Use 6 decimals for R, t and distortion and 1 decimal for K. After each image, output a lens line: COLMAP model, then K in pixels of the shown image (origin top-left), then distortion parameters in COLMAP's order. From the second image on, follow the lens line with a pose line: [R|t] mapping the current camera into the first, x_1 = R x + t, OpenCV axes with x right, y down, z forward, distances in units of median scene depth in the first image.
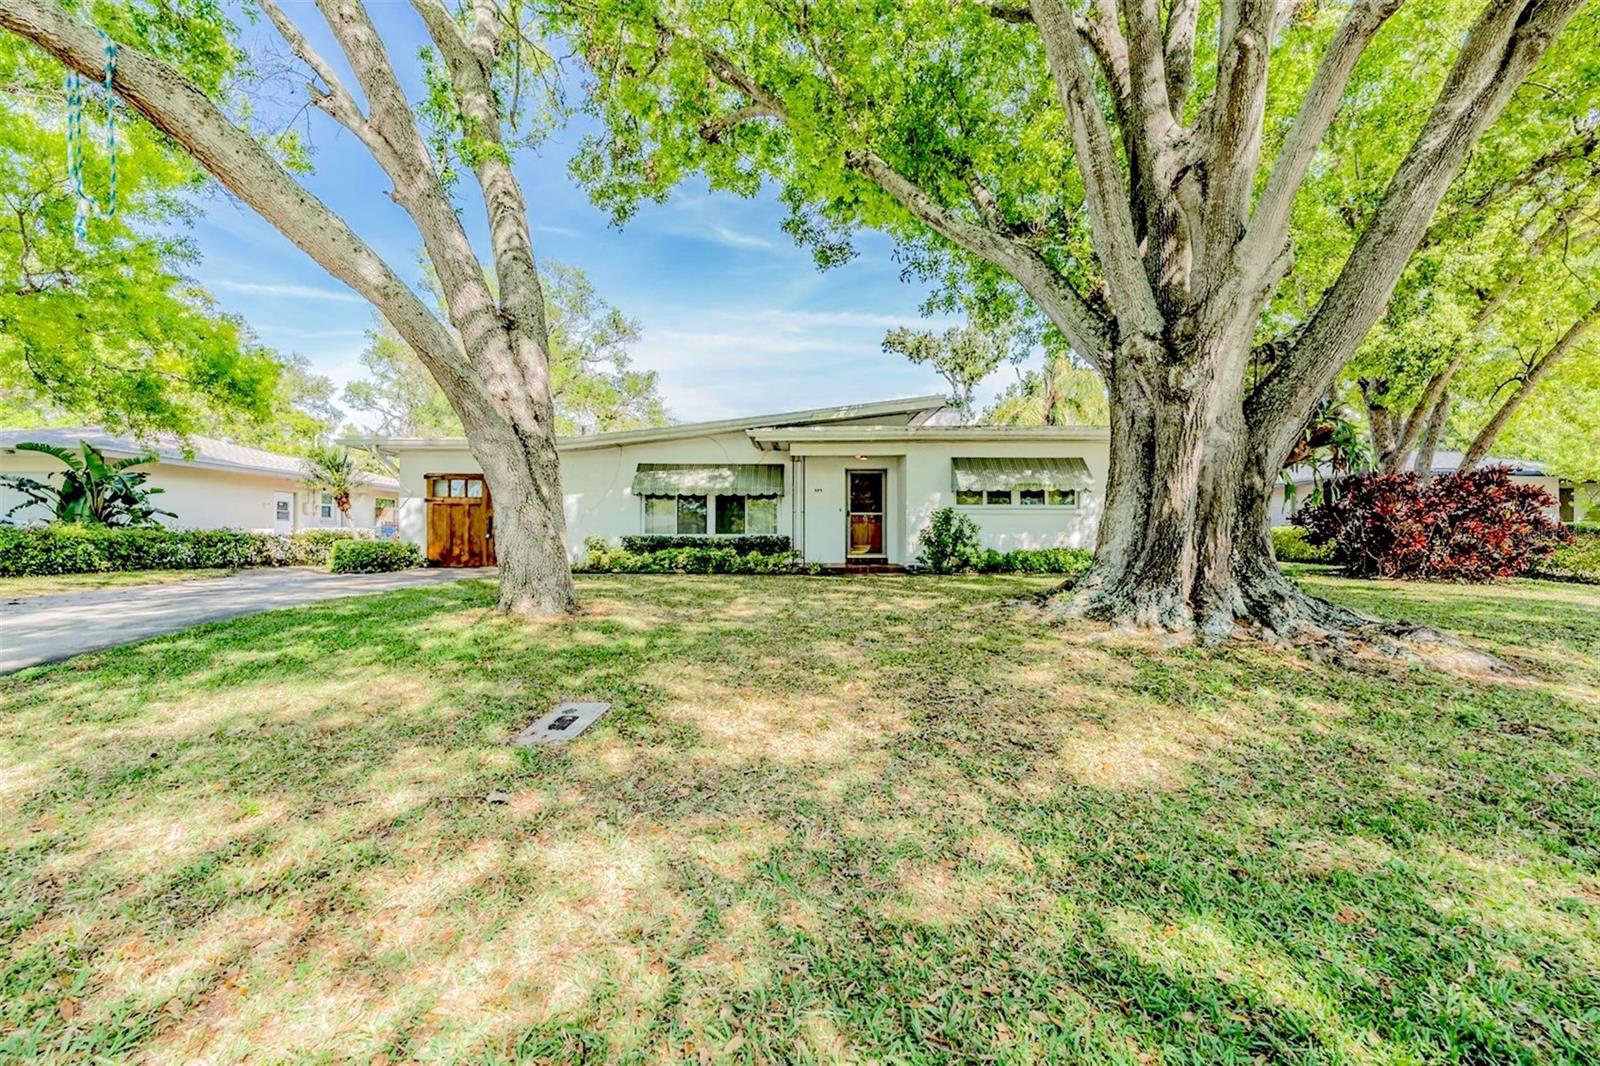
lens RADIAL K [[644.8, 0, 805.2], [0, 644.8, 526.8], [0, 0, 1]] dist [-0.004286, 0.000462]
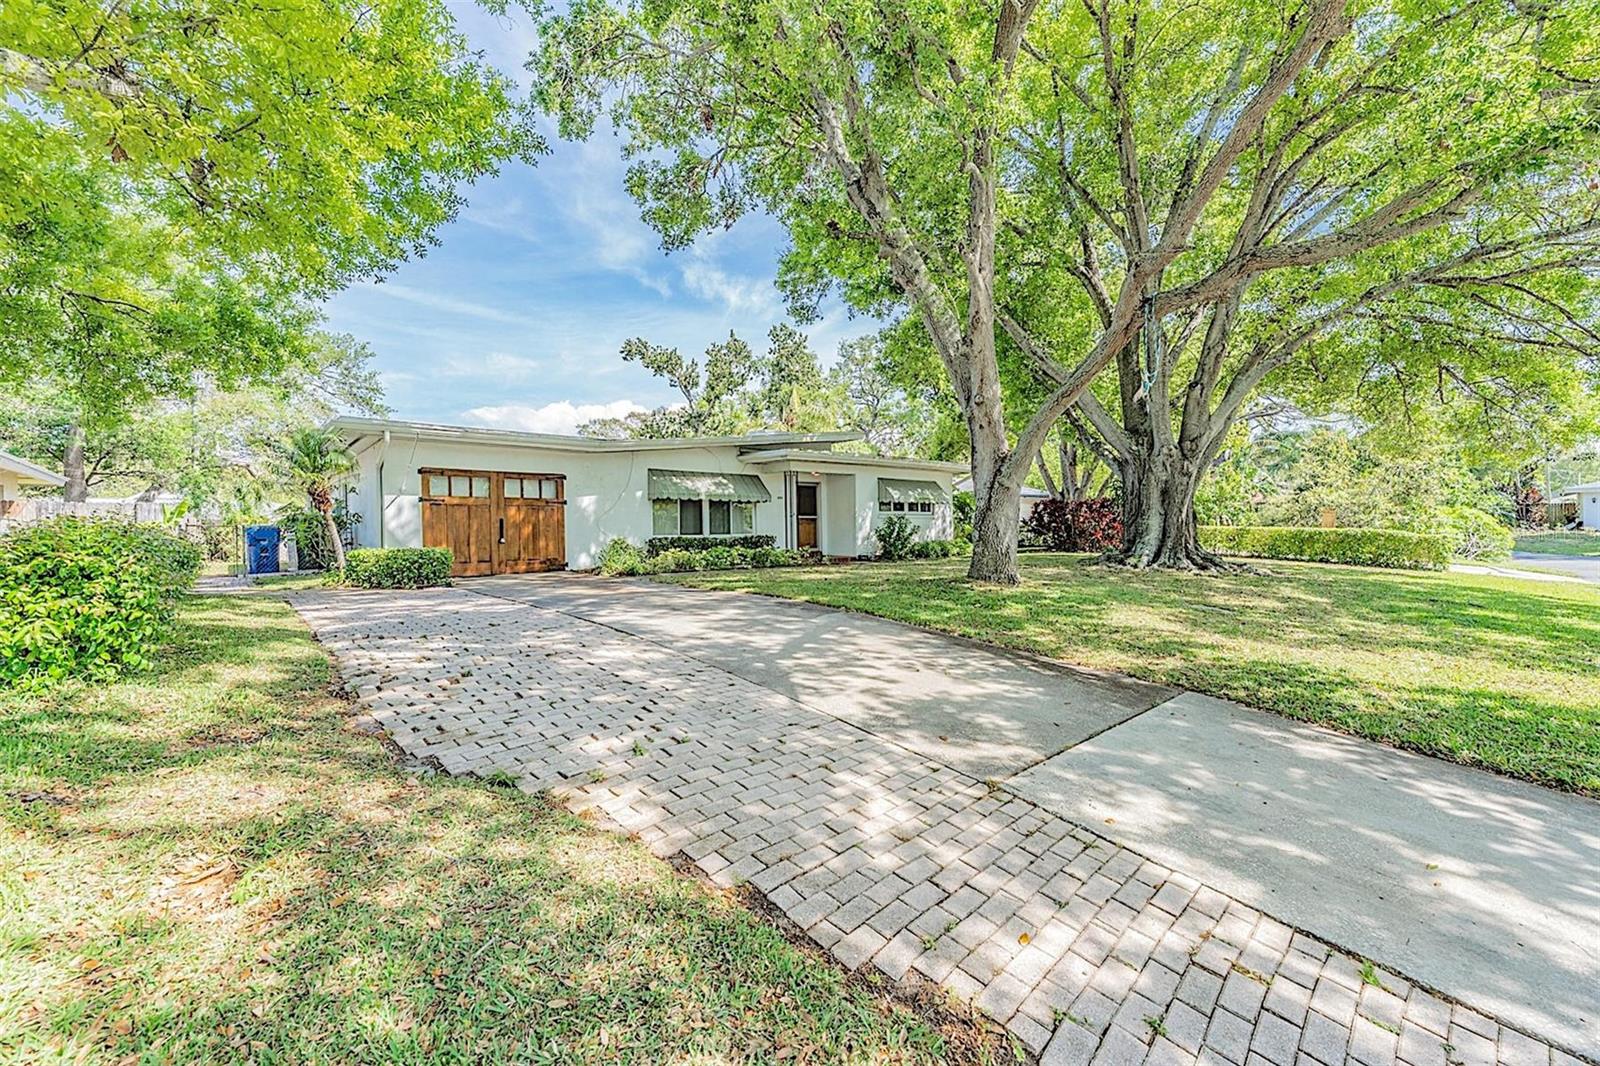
lens RADIAL K [[644.8, 0, 803.1], [0, 644.8, 531.6], [0, 0, 1]] dist [-0.004286, 0.000462]
pose [[0.753579, -0.010576, 0.657273, -0.760894], [0.003756, 0.999924, 0.011784, -0.007413], [-0.657347, -0.006411, 0.753561, 0.049135]]
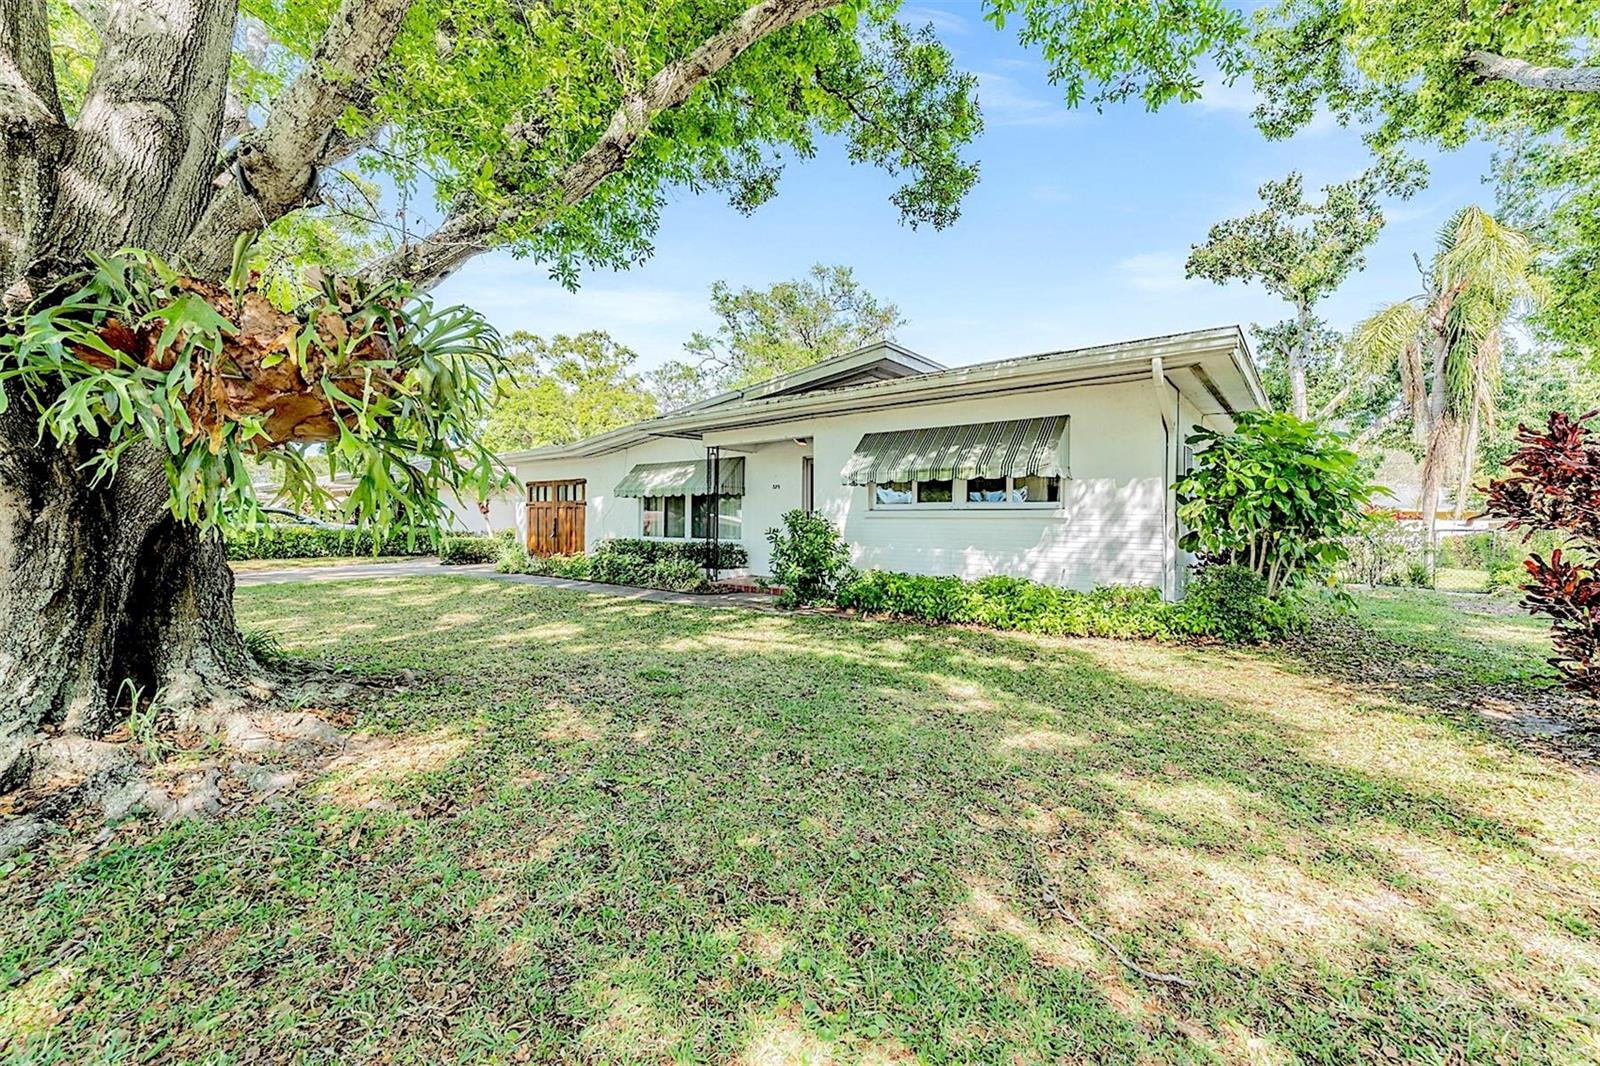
lens RADIAL K [[644.8, 0, 802.4], [0, 644.8, 528.9], [0, 0, 1]] dist [-0.004286, 0.000462]
pose [[0.799029, 0.009010, -0.601225, 0.528839], [-0.008493, 0.999957, 0.003698, -0.007967], [0.601232, 0.002152, 0.799071, 0.379019]]
